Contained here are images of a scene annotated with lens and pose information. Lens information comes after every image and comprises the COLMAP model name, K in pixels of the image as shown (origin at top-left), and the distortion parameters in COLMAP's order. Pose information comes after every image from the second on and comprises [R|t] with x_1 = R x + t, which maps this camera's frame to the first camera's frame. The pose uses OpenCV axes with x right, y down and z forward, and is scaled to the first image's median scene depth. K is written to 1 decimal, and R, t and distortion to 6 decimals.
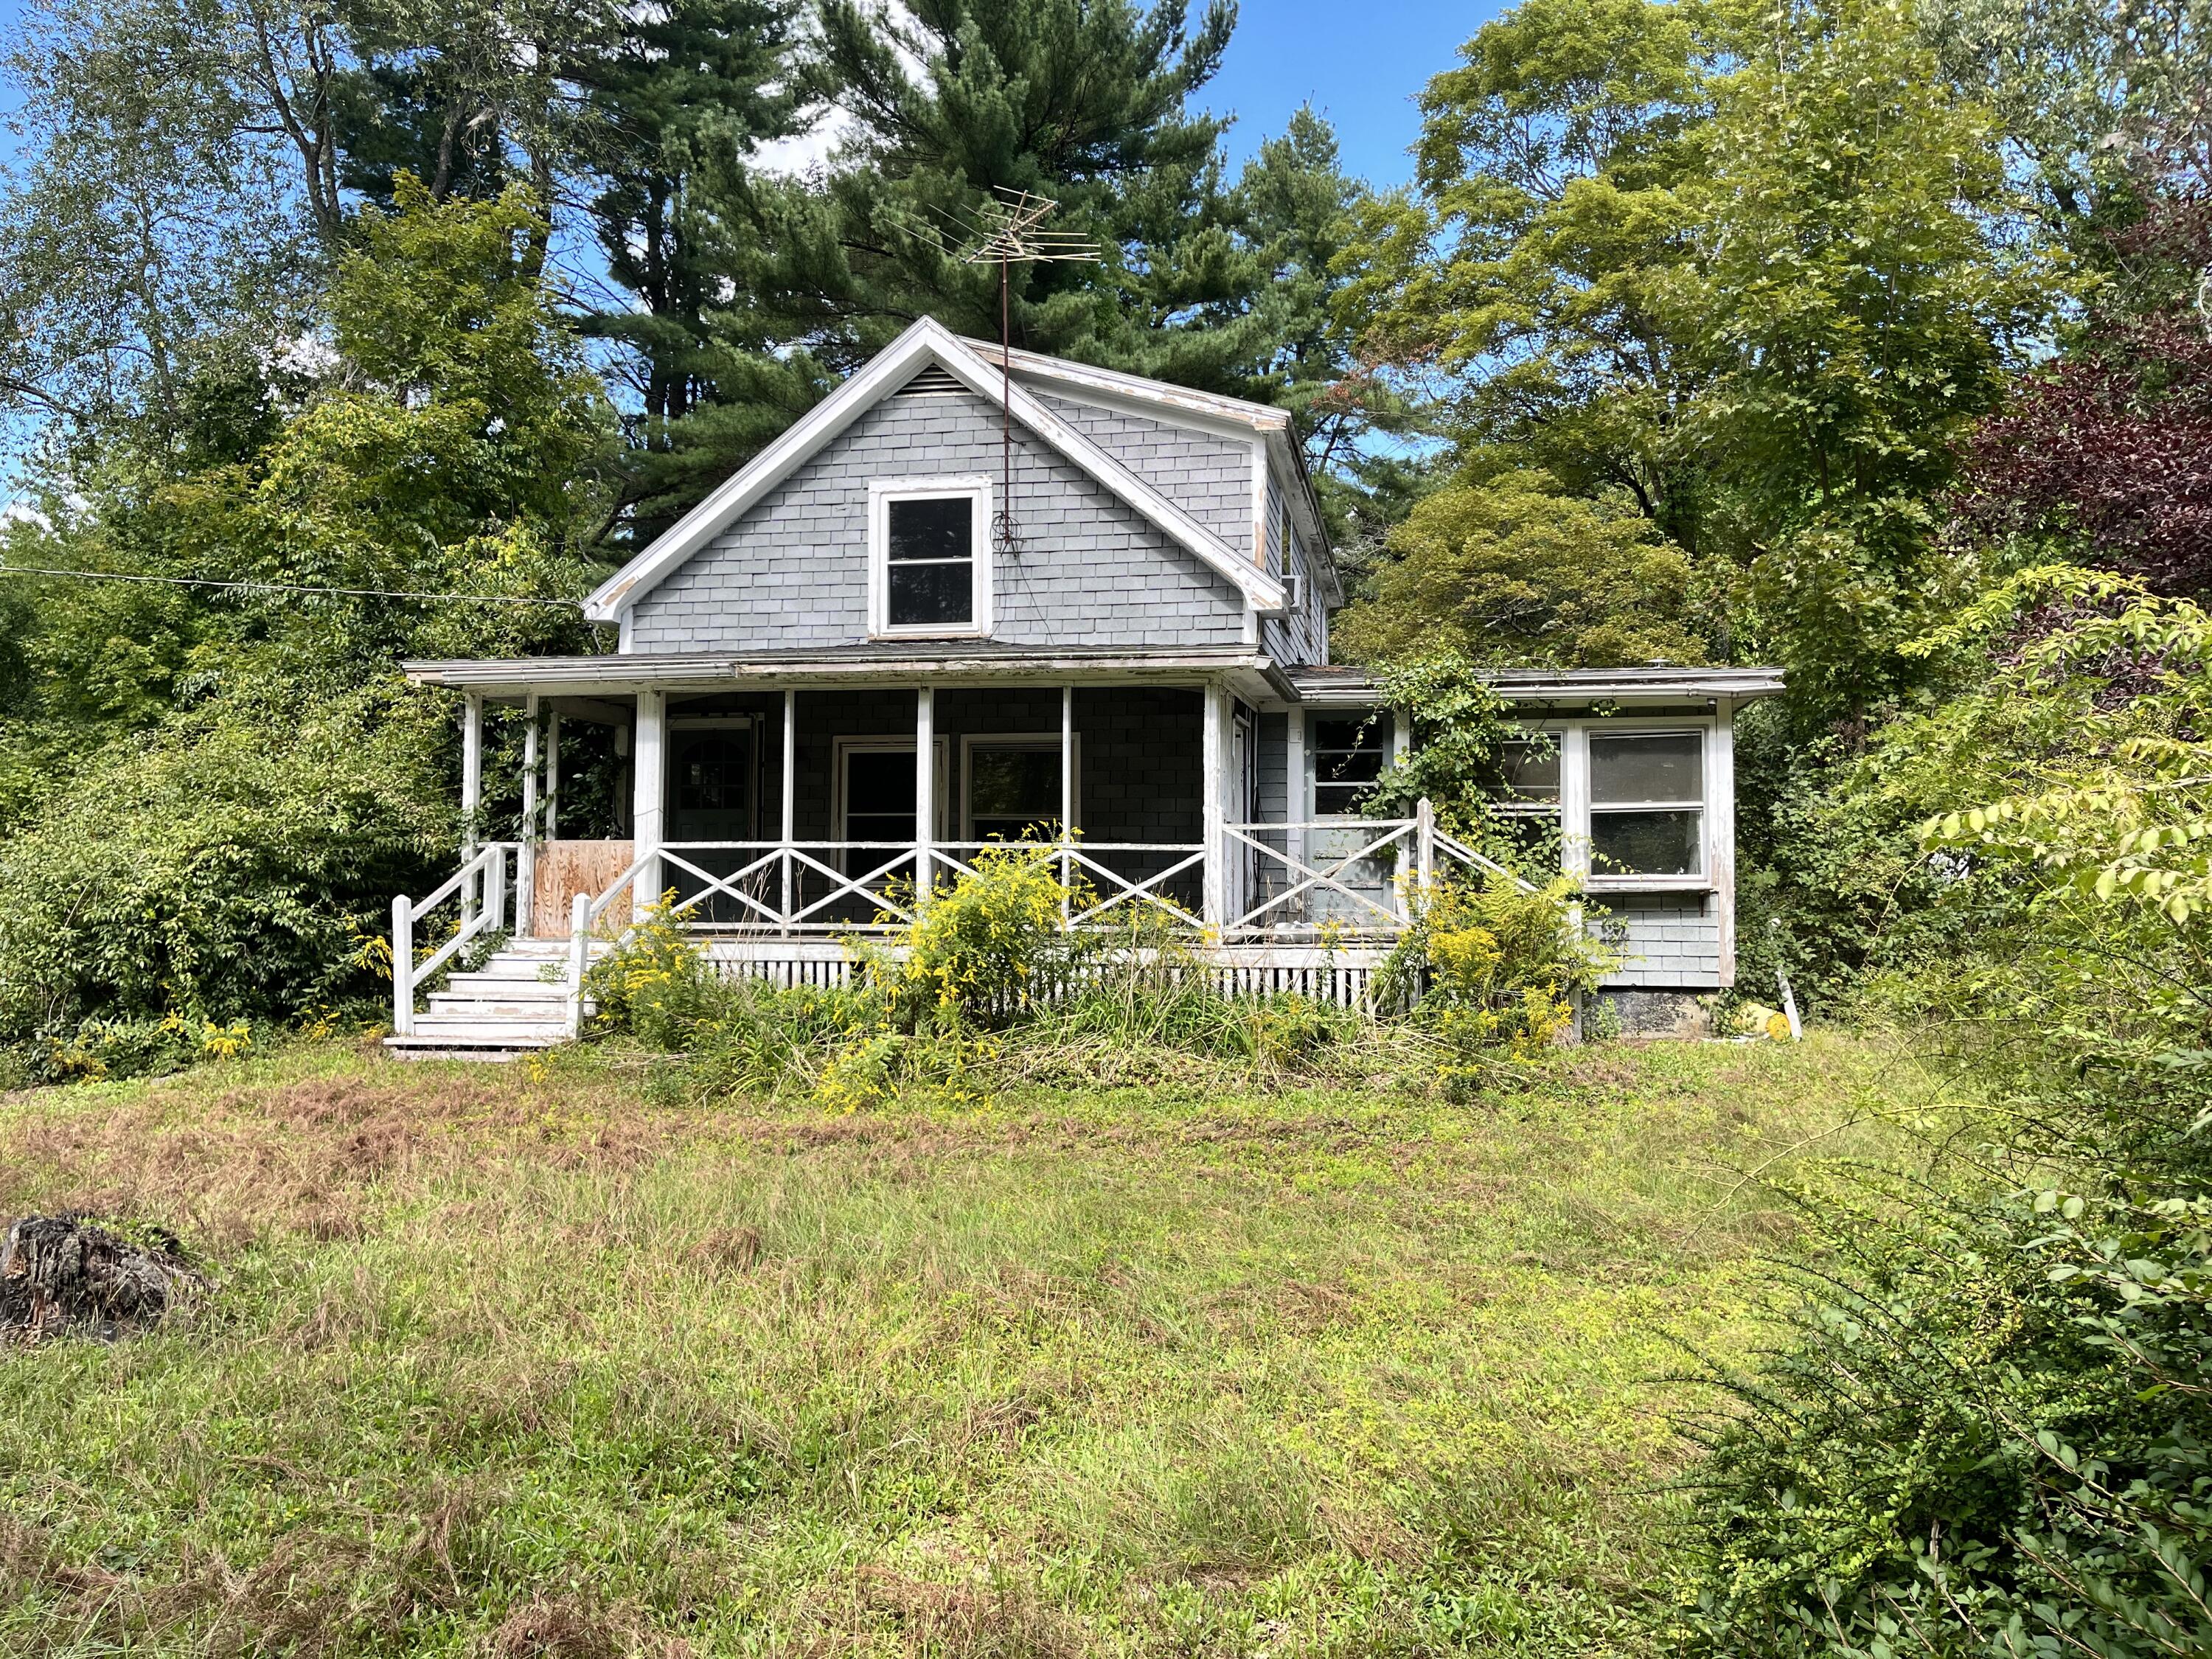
lens RADIAL K [[1691.3, 0, 1108.3], [0, 1691.3, 838.8], [0, 0, 1]] dist [0.029272, -0.015638]
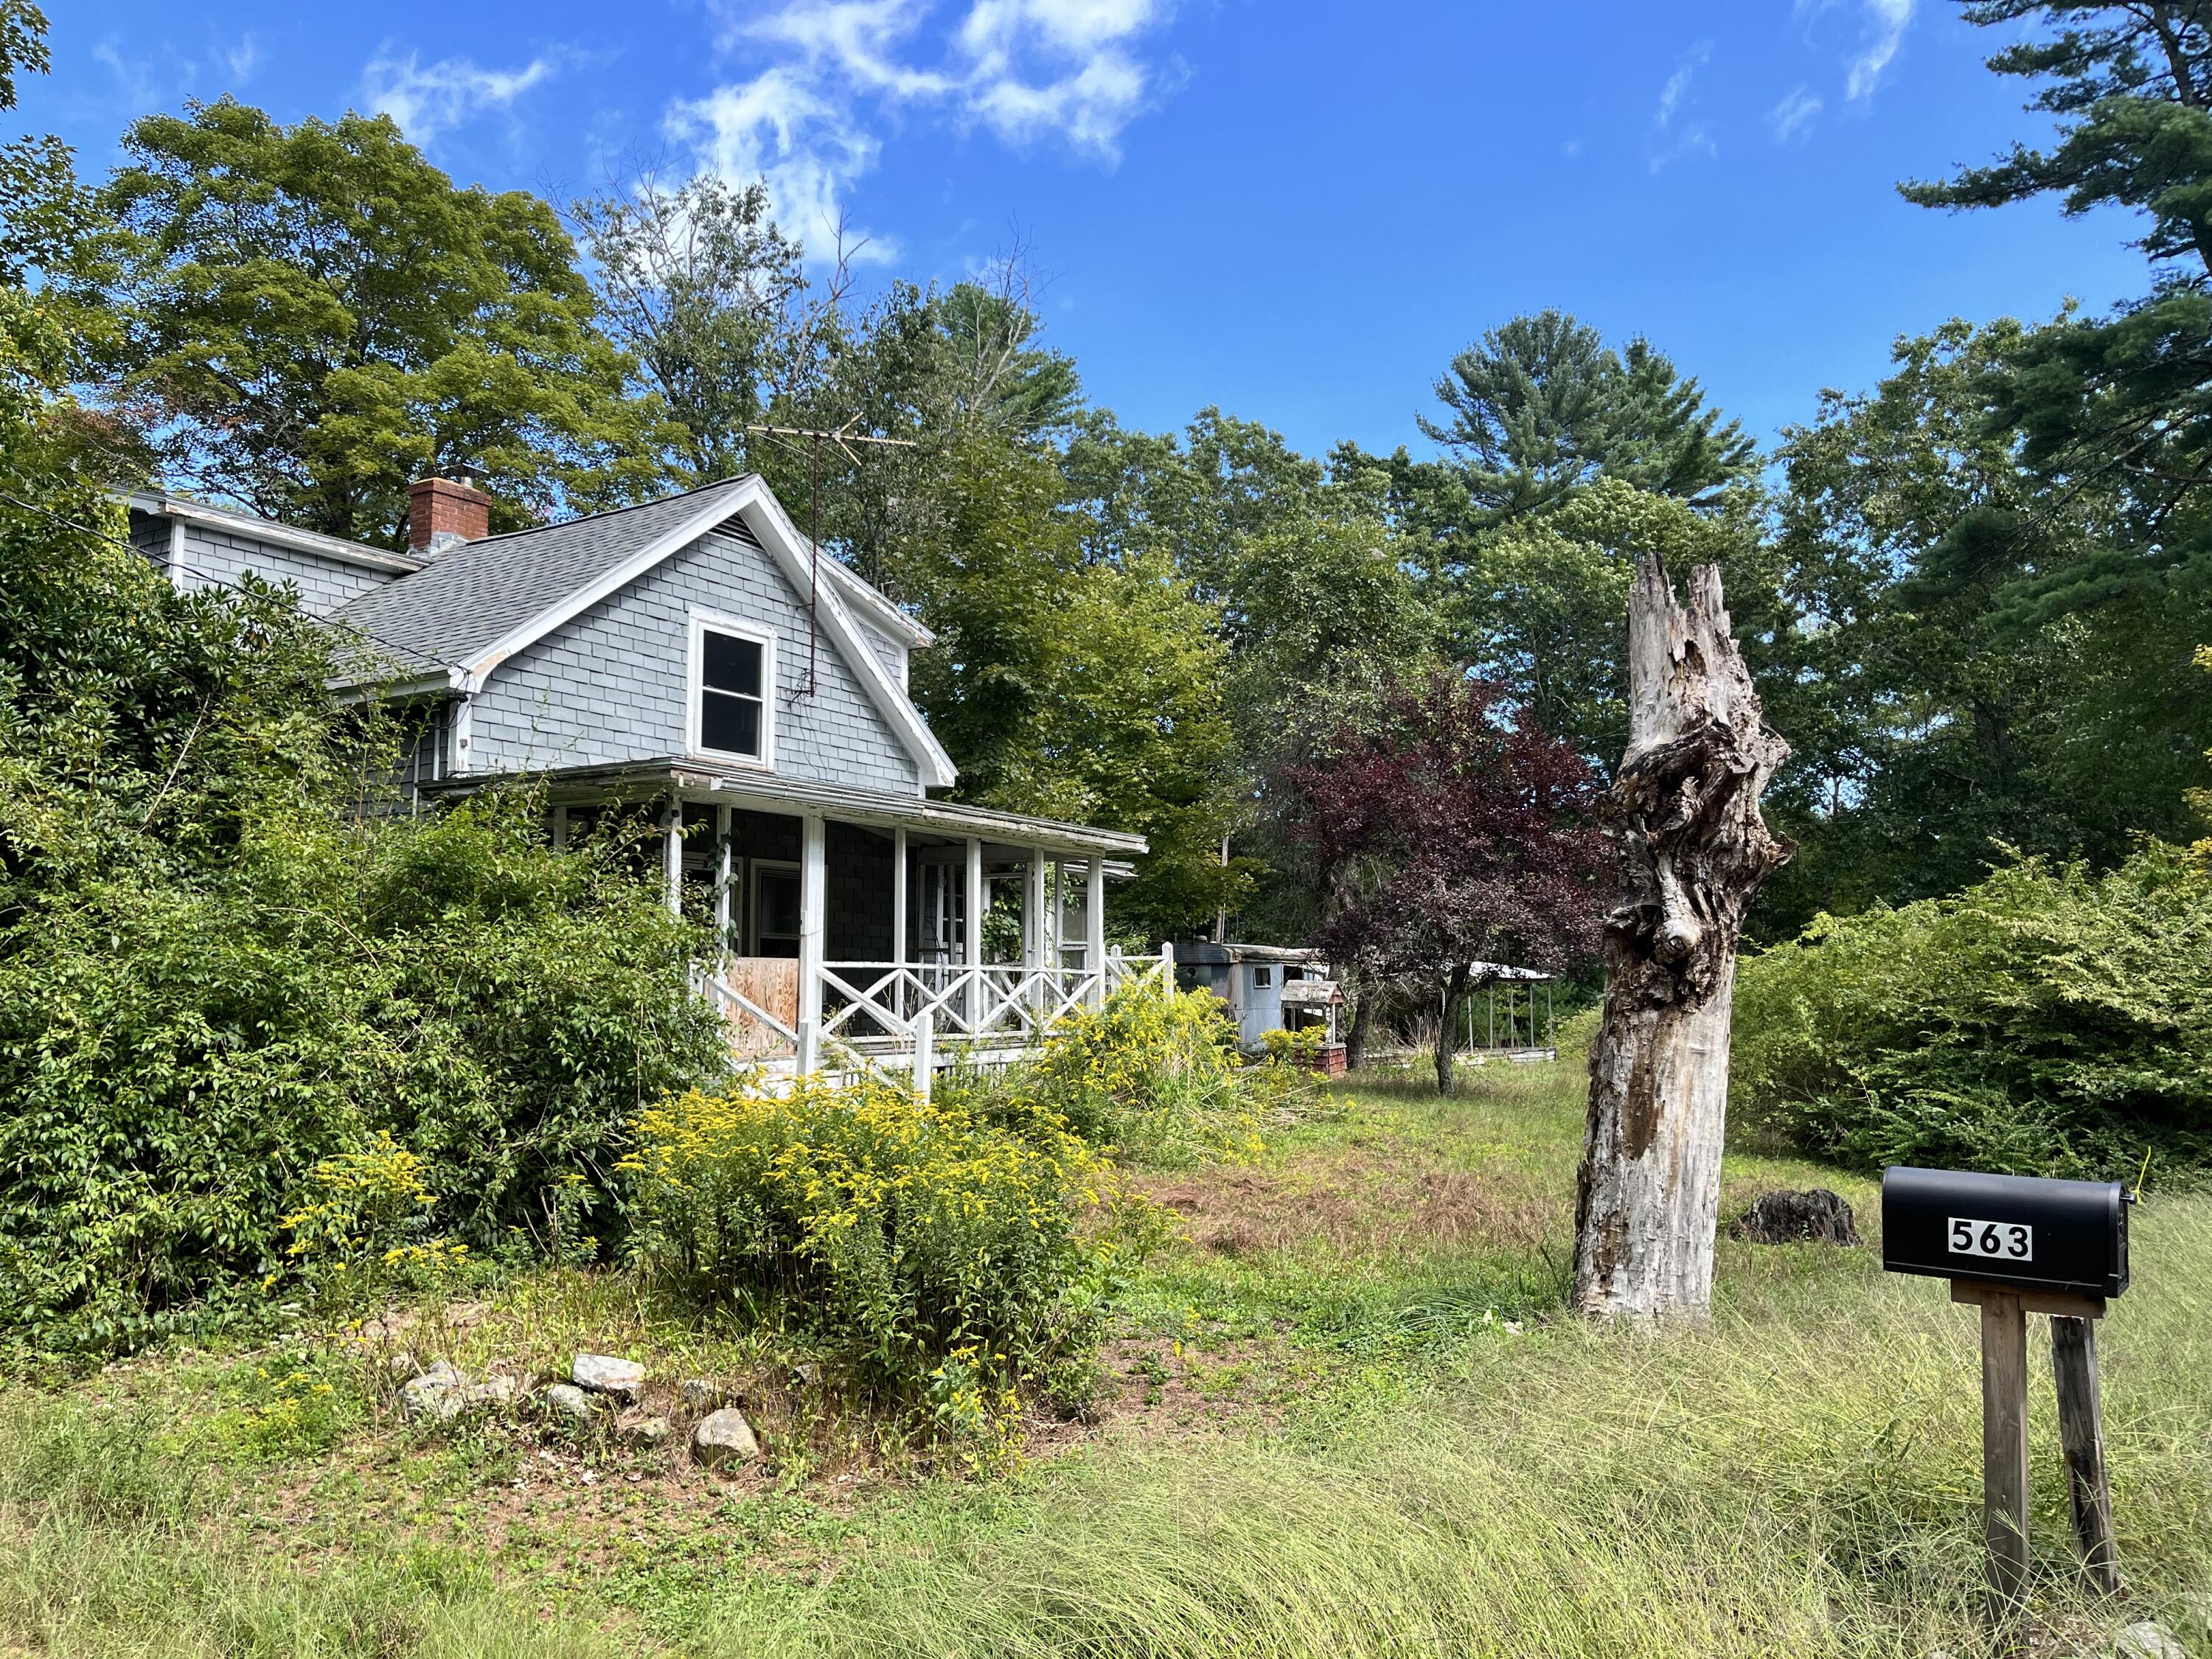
lens RADIAL K [[1691.3, 0, 1098.5], [0, 1691.3, 828.3], [0, 0, 1]] dist [0.029272, -0.015638]
pose [[0.331666, 0.085811, 0.939486, -1.175974], [-0.036709, 0.996274, -0.078039, -0.004475], [-0.942682, -0.008604, 0.333581, 0.481665]]
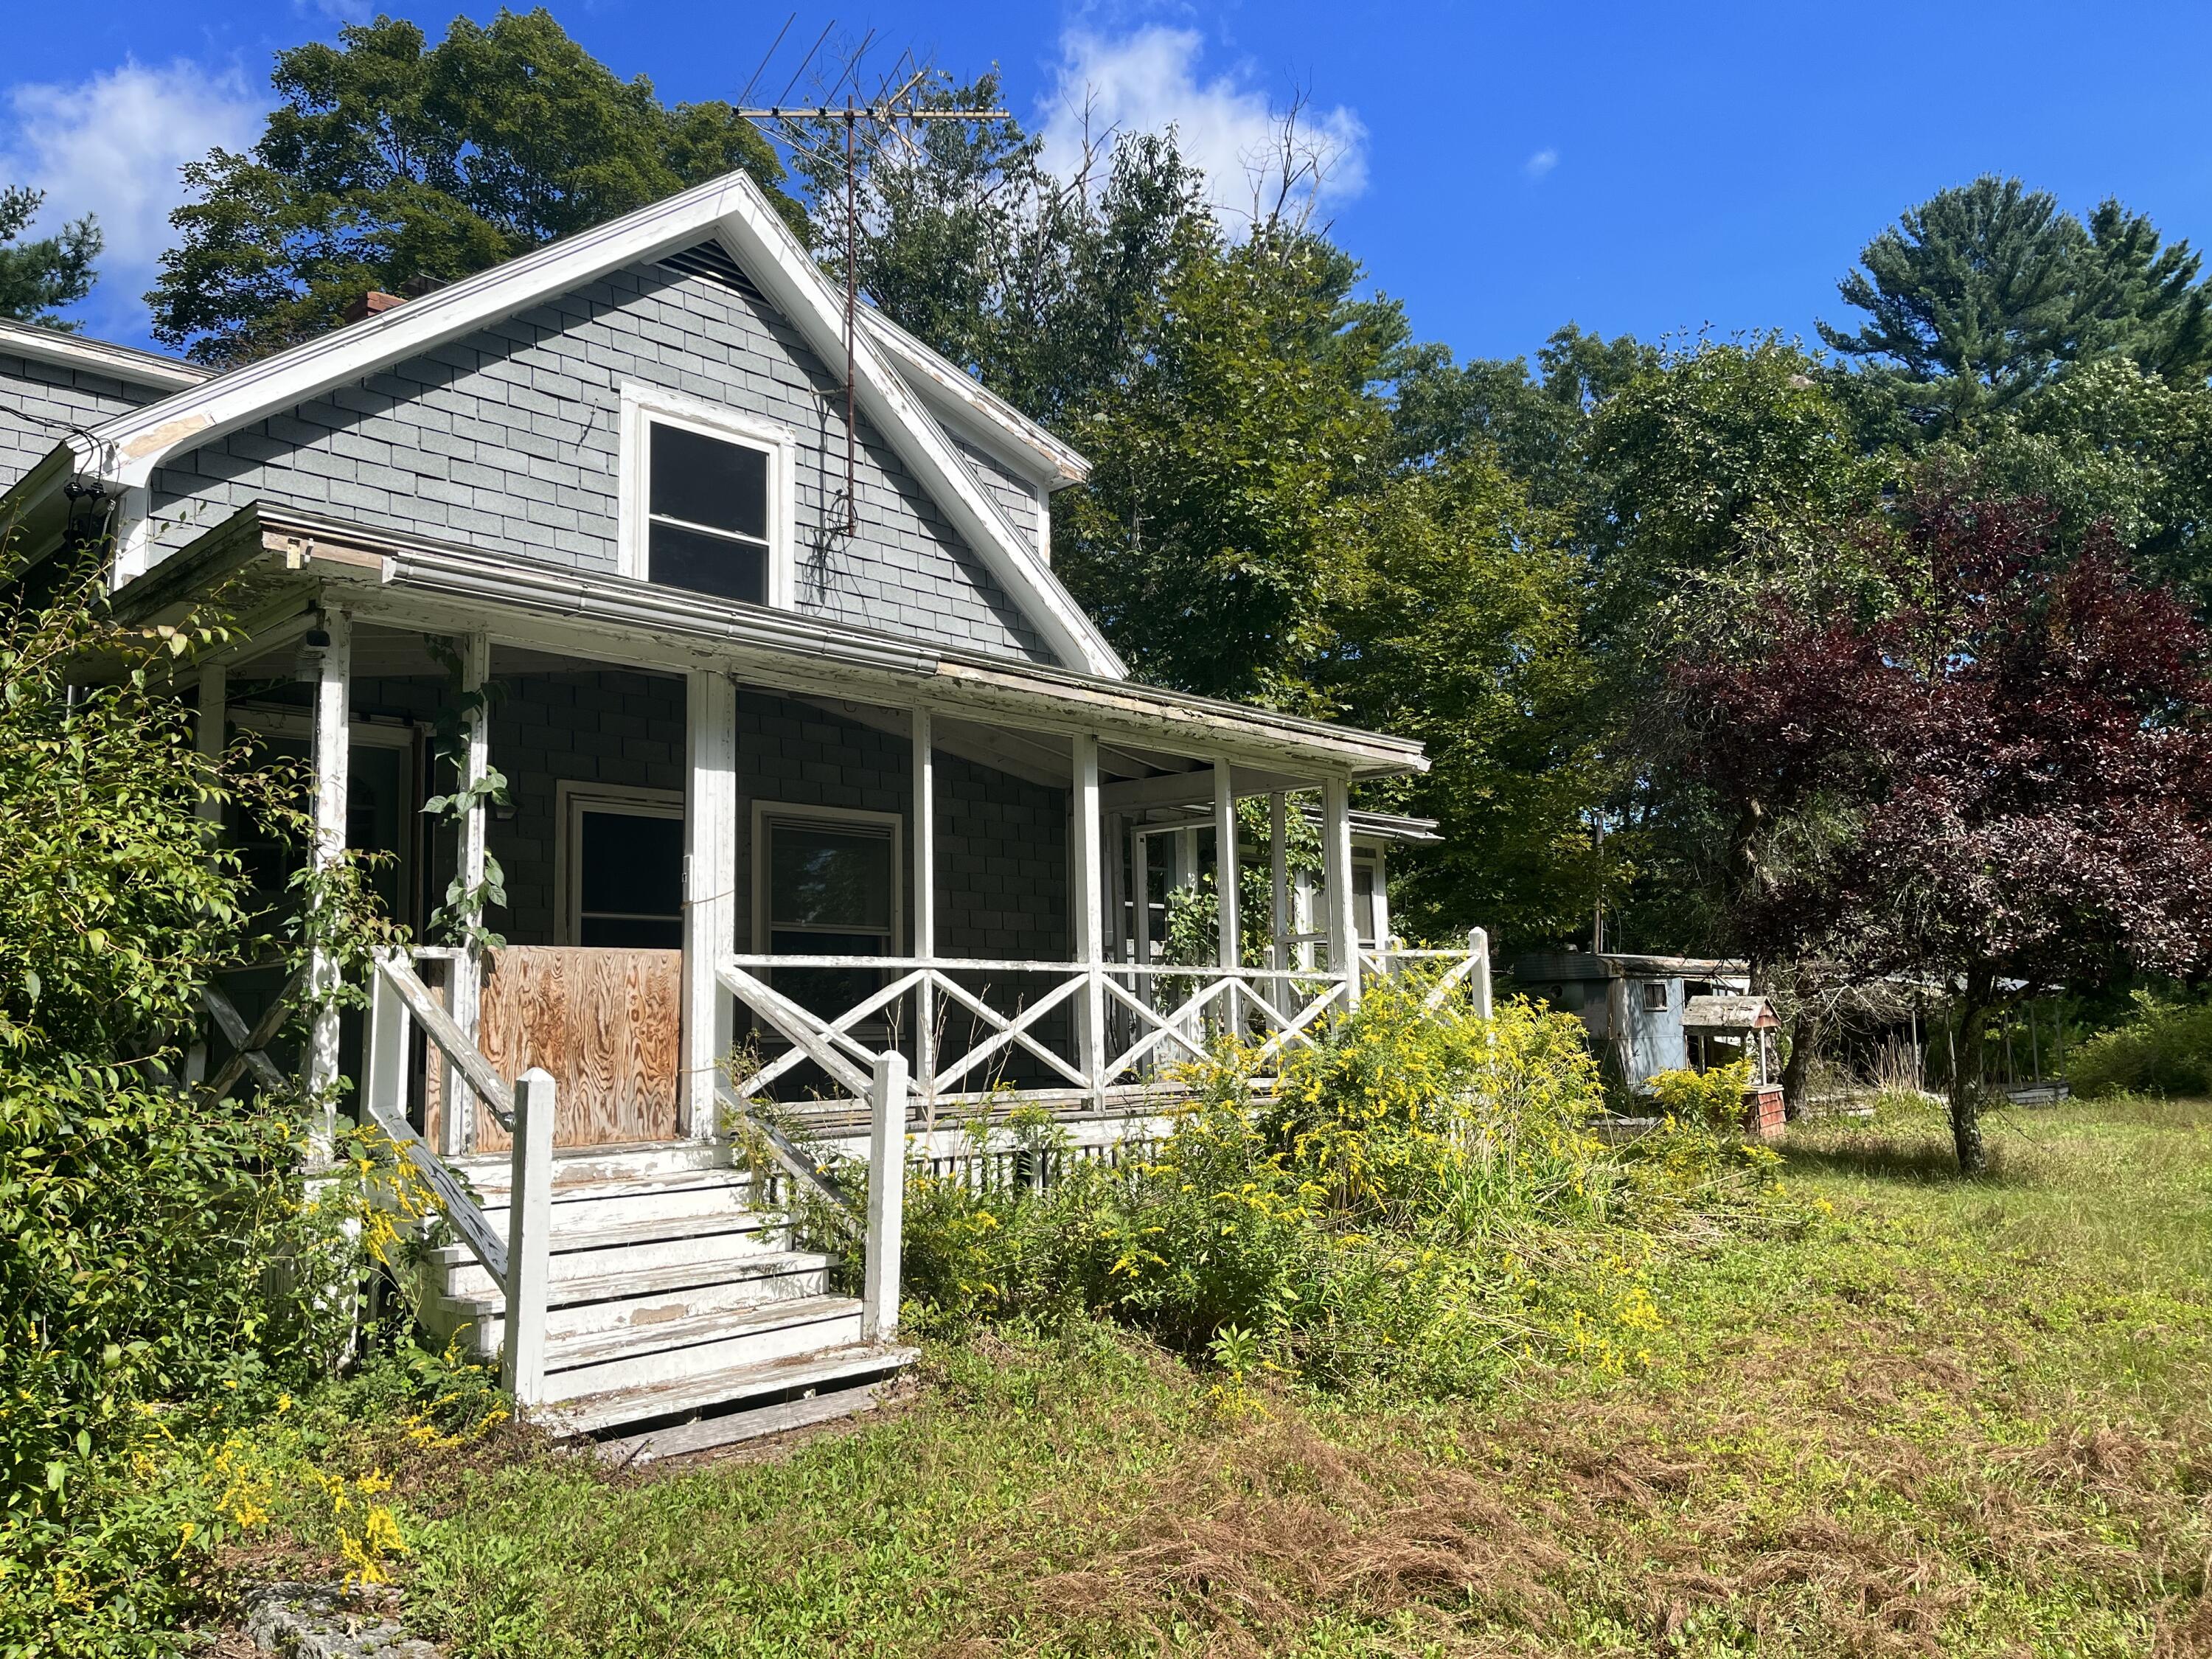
lens RADIAL K [[1691.3, 0, 1115.5], [0, 1691.3, 811.0], [0, 0, 1]] dist [0.029272, -0.015638]
pose [[0.523862, 0.095506, 0.846432, -0.646376], [-0.013818, 0.994517, -0.103662, 0.010637], [-0.851691, 0.042609, 0.522309, 0.604793]]
